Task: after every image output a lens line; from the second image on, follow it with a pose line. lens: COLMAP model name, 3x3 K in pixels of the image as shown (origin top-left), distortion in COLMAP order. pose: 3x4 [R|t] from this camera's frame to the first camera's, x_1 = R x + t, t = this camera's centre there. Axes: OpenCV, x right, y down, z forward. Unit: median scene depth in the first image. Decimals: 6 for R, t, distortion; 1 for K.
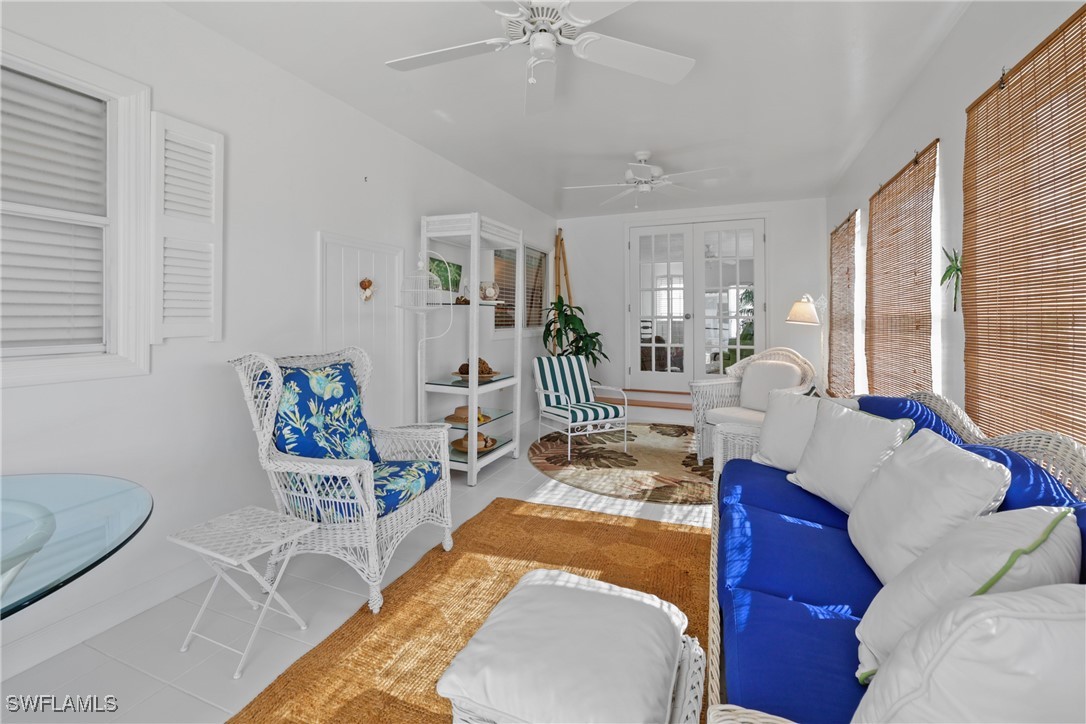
lens RADIAL K [[459.1, 0, 538.7], [0, 459.1, 361.1], [0, 0, 1]] dist [0.002681, -0.000136]
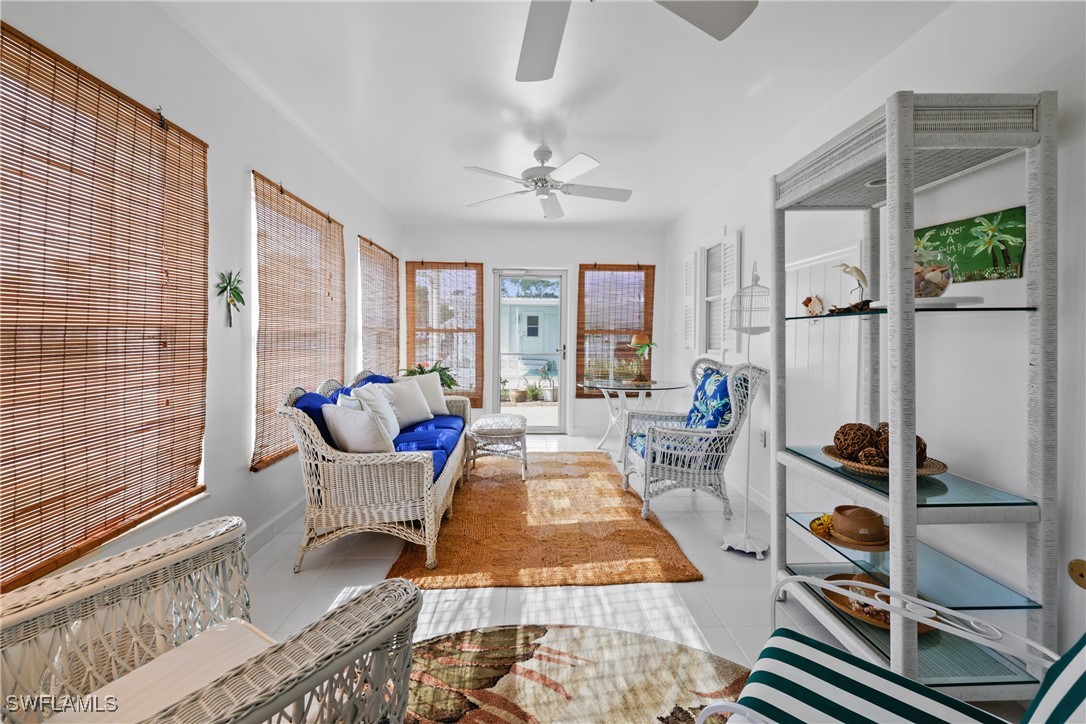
lens RADIAL K [[459.1, 0, 532.5], [0, 459.1, 336.8], [0, 0, 1]] dist [0.002681, -0.000136]
pose [[-0.919832, -0.007989, -0.392230, 0.471025], [-0.046210, 0.995039, 0.088100, -0.147083], [0.389580, 0.099163, -0.915639, 1.561059]]
